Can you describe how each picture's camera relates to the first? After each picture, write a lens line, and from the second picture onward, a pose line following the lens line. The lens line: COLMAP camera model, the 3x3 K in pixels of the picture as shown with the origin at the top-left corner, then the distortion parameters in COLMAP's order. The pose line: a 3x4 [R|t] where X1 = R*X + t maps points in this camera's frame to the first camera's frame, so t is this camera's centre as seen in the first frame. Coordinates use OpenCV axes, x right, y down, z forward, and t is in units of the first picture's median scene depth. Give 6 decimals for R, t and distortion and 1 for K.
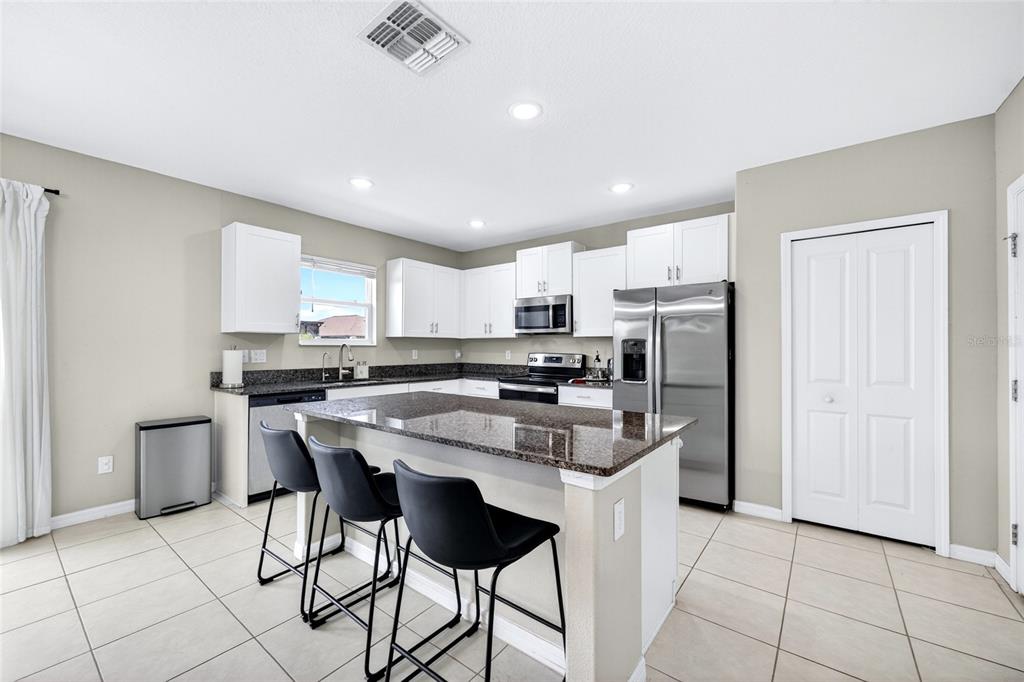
lens RADIAL K [[394.8, 0, 515.1], [0, 394.8, 346.2], [0, 0, 1]] dist [-0.012422, -0.000141]
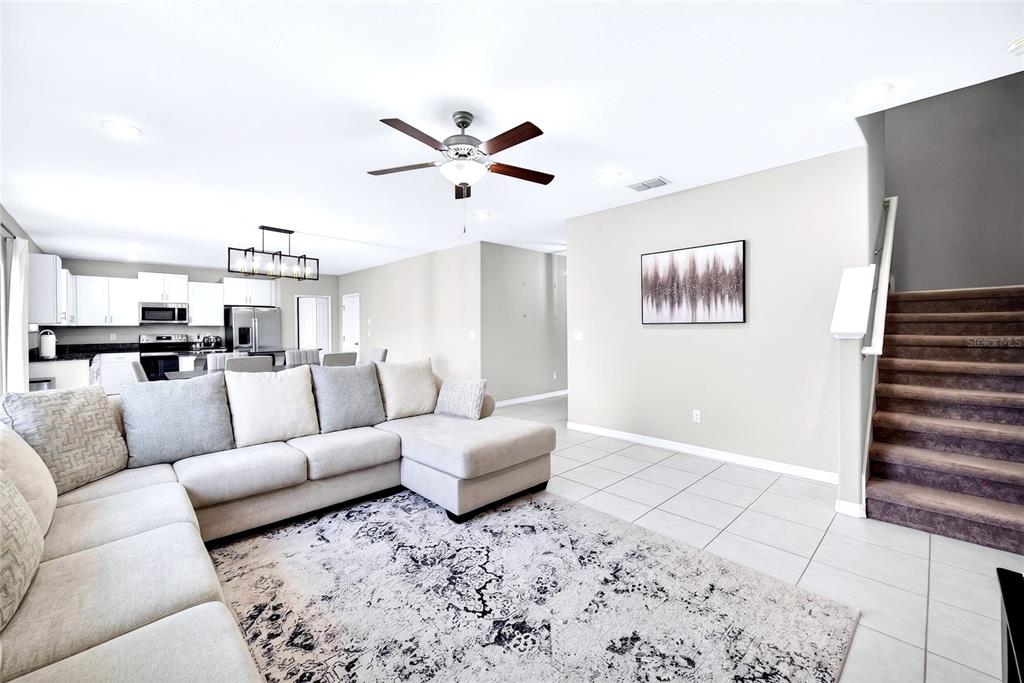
lens RADIAL K [[414.3, 0, 512.0], [0, 414.3, 316.2], [0, 0, 1]] dist [-0.003627, -0.000043]
pose [[0.137775, 0.026033, 0.990121, -1.617596], [0.004973, 0.999624, -0.026975, -0.007862], [-0.990451, 0.008640, 0.137593, -0.823382]]
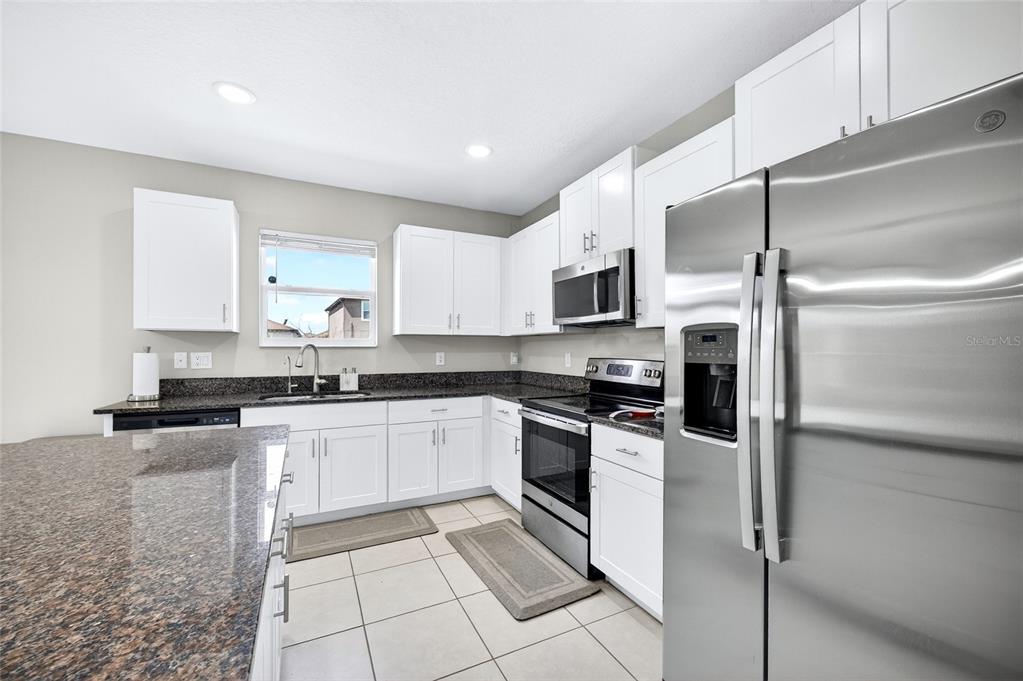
lens RADIAL K [[412.3, 0, 510.1], [0, 412.3, 347.1], [0, 0, 1]] dist [0.001189, 0.000229]
pose [[0.906172, -0.004529, -0.422885, 0.228095], [0.003177, 0.999987, -0.003902, 0.003288], [0.422897, 0.002193, 0.906175, 0.433592]]
